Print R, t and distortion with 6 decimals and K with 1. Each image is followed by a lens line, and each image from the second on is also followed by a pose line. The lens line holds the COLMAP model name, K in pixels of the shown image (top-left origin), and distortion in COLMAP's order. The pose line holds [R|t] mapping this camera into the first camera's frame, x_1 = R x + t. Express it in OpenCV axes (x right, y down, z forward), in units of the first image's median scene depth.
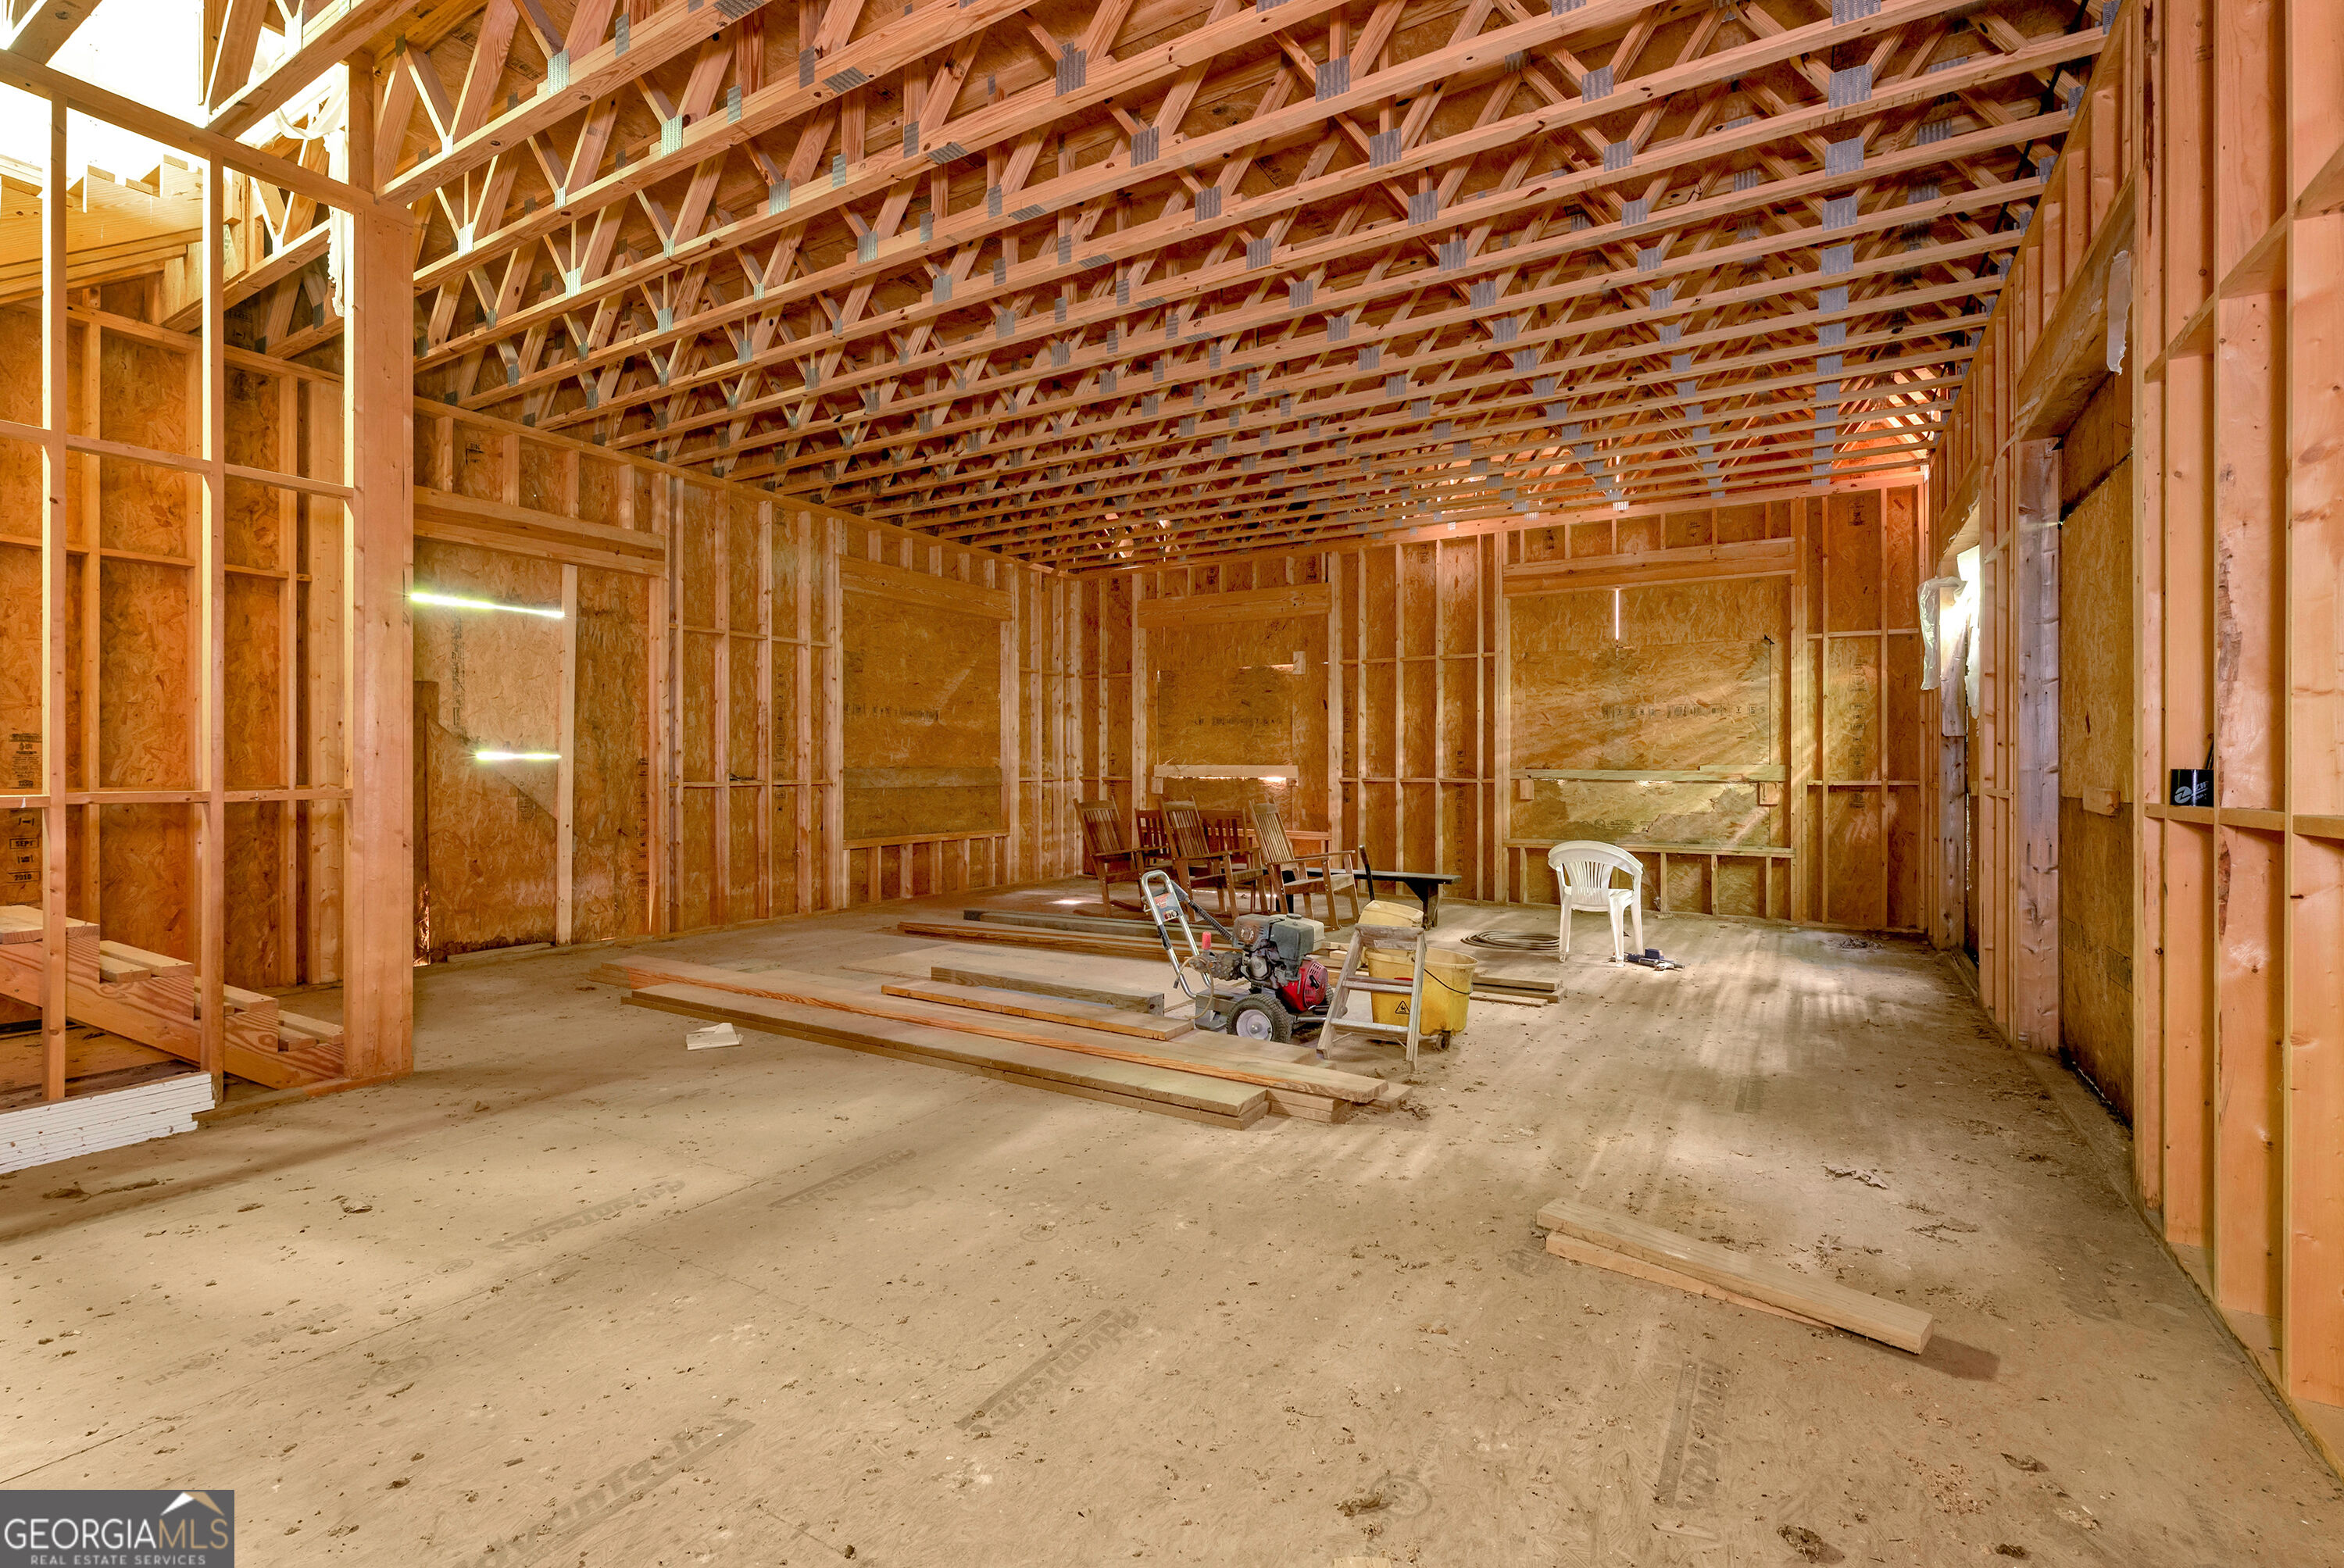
lens RADIAL K [[1066.9, 0, 1179.8], [0, 1066.9, 762.9], [0, 0, 1]] dist [0.001987, 0.000037]
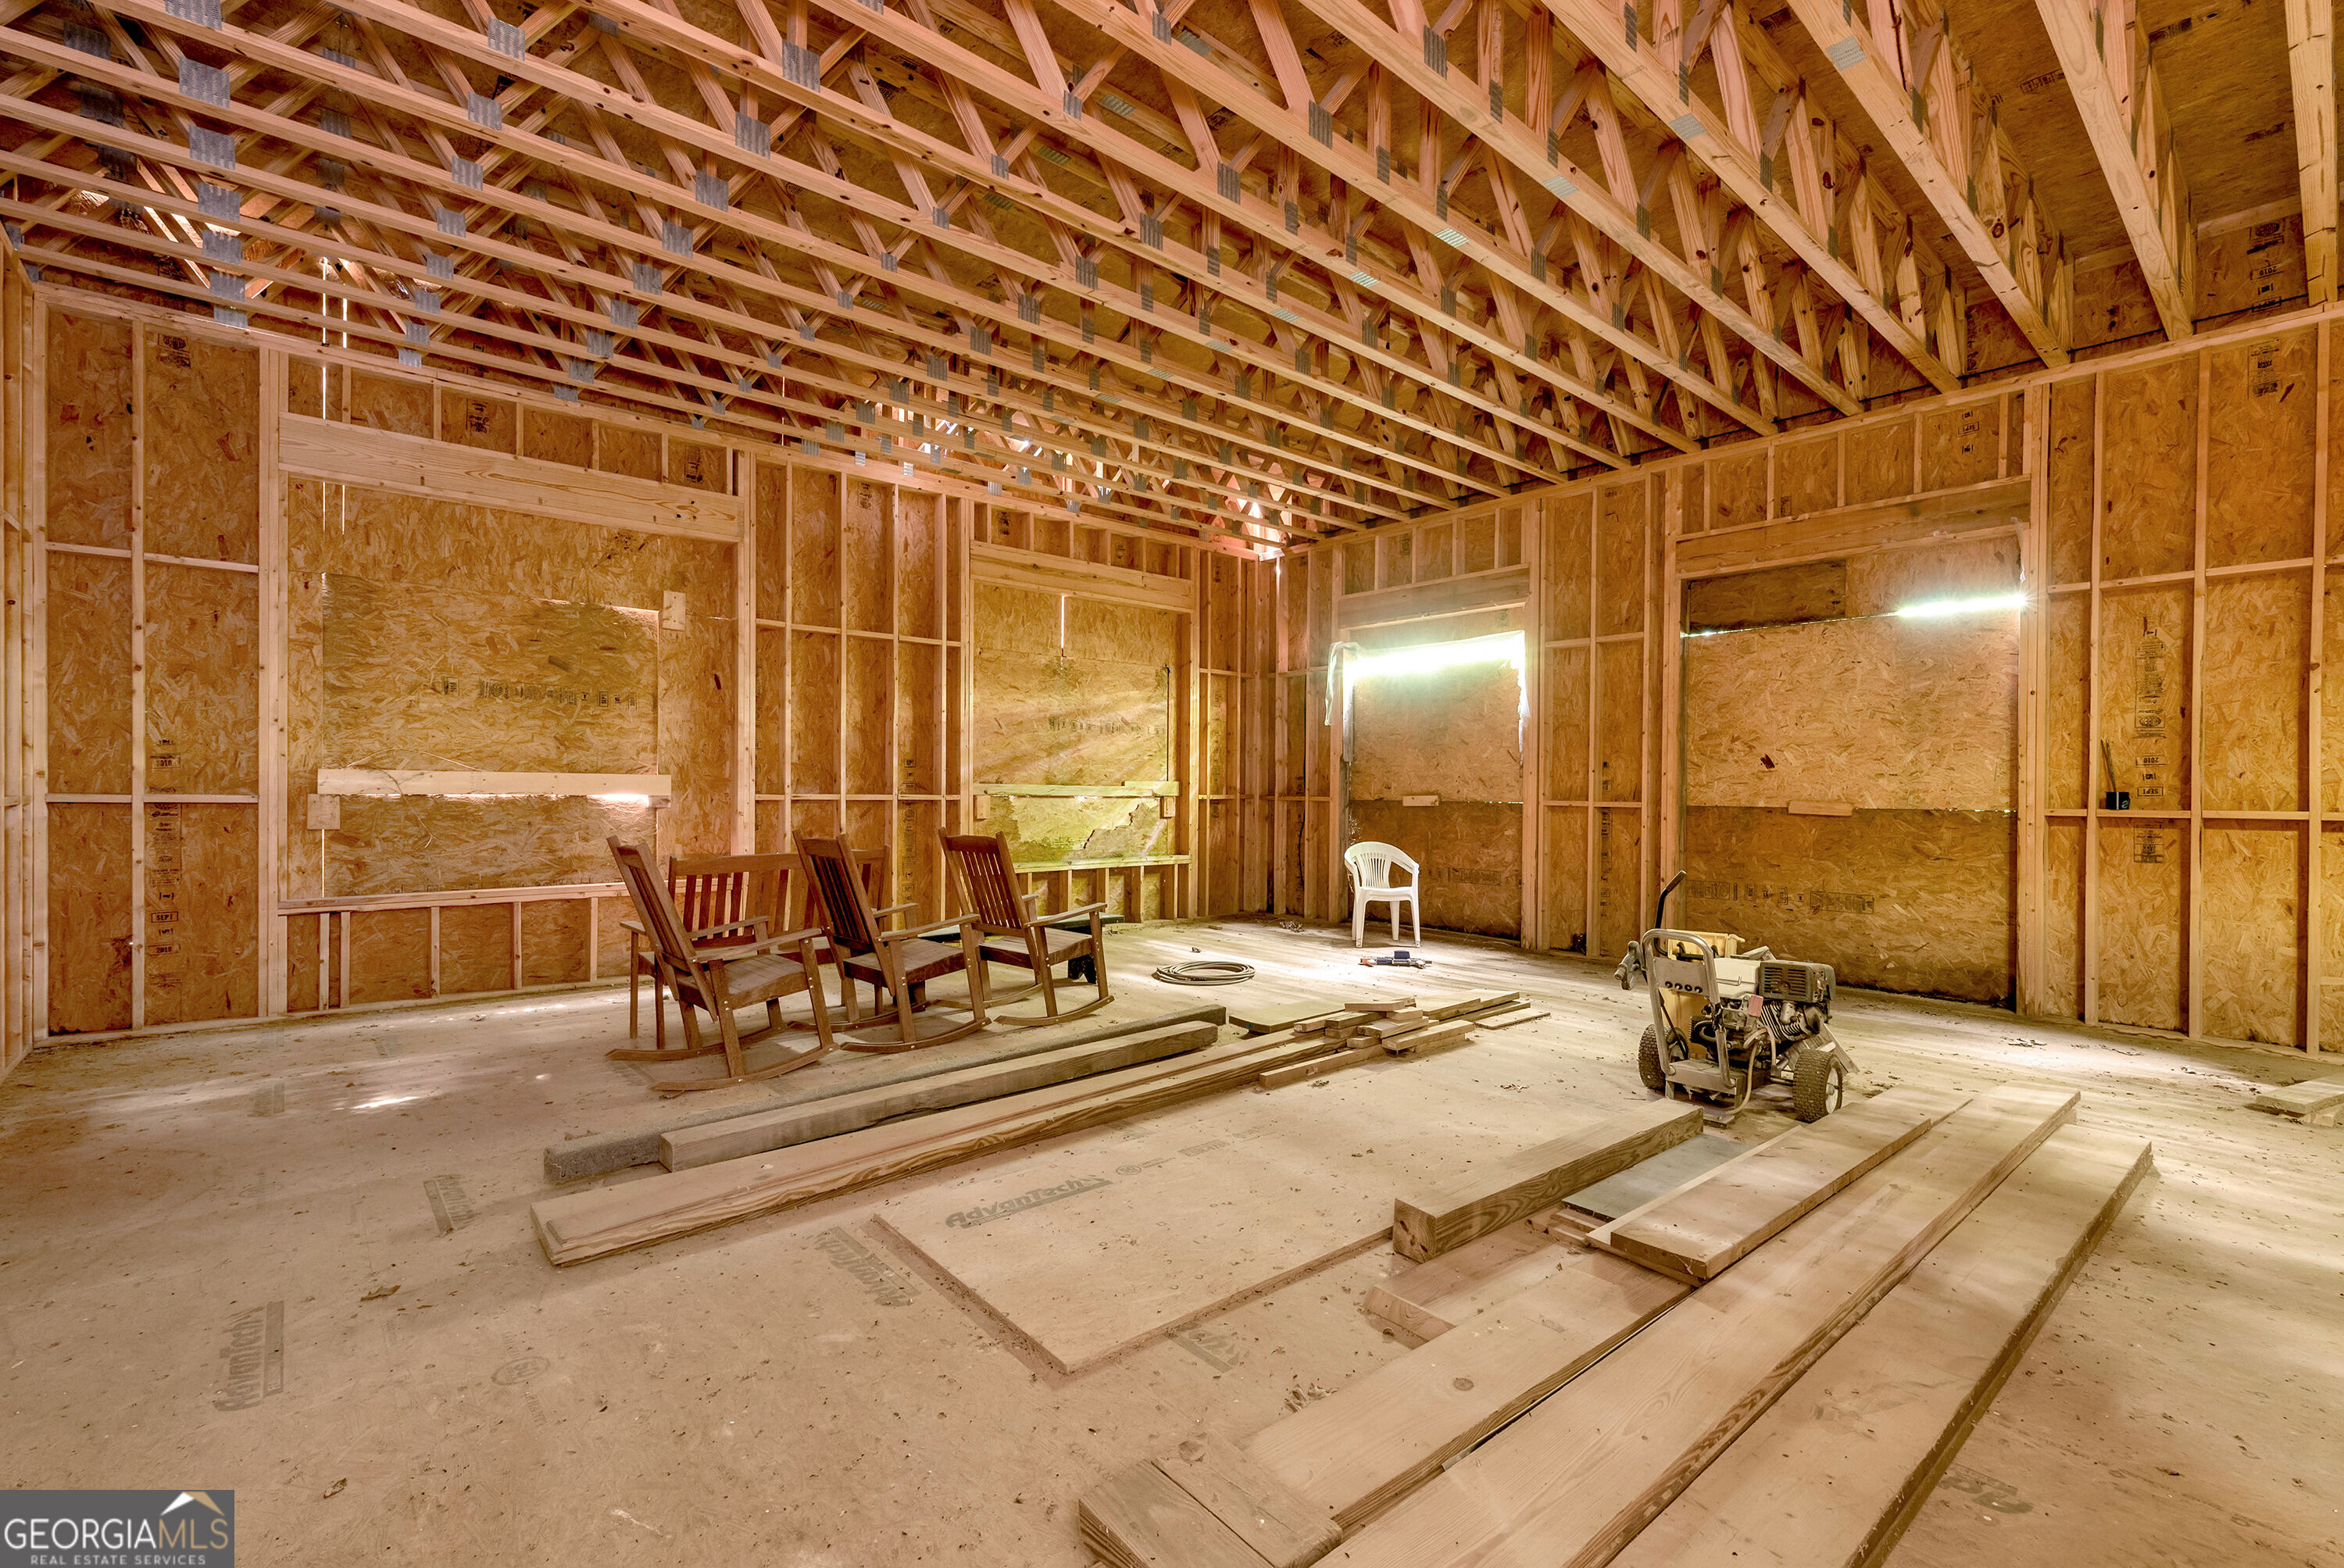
lens RADIAL K [[1031.6, 0, 1177.5], [0, 1031.6, 791.7], [0, 0, 1]] dist [-0.000263, -0.000476]
pose [[0.305021, -0.002909, 0.952341, -0.427897], [-0.012611, 0.999895, 0.007093, 0.004666], [-0.952262, -0.014173, 0.304953, 0.610109]]
